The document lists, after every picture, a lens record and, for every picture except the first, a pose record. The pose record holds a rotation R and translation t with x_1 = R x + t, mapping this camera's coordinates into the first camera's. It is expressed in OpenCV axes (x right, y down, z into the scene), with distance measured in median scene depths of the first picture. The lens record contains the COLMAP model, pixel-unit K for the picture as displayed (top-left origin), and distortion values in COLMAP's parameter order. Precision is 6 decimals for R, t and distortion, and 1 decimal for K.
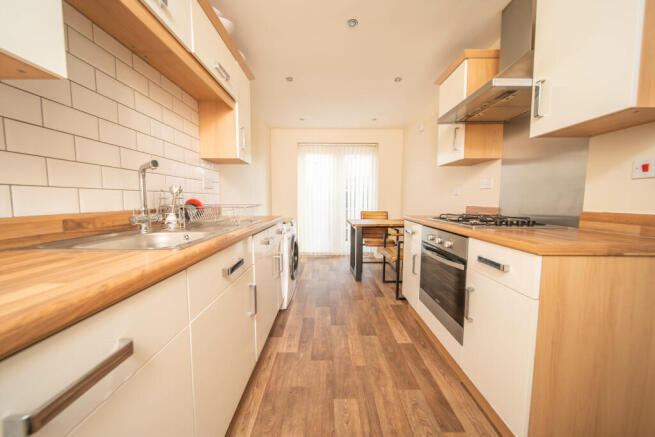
lens RADIAL K [[231.4, 0, 325.0], [0, 231.4, 216.3], [0, 0, 1]] dist [-0.001923, -0.000187]
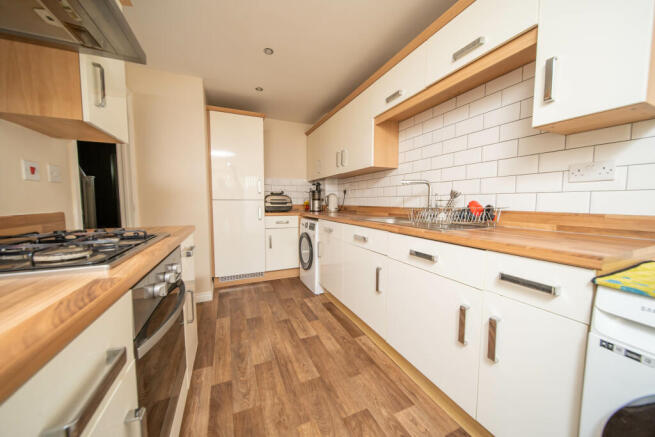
lens RADIAL K [[231.4, 0, 325.0], [0, 231.4, 216.3], [0, 0, 1]] dist [-0.001923, -0.000187]
pose [[-0.918260, 0.022629, -0.395330, 0.453081], [-0.033557, 0.990327, 0.134633, -0.141704], [0.394553, 0.136894, -0.908619, 1.965328]]
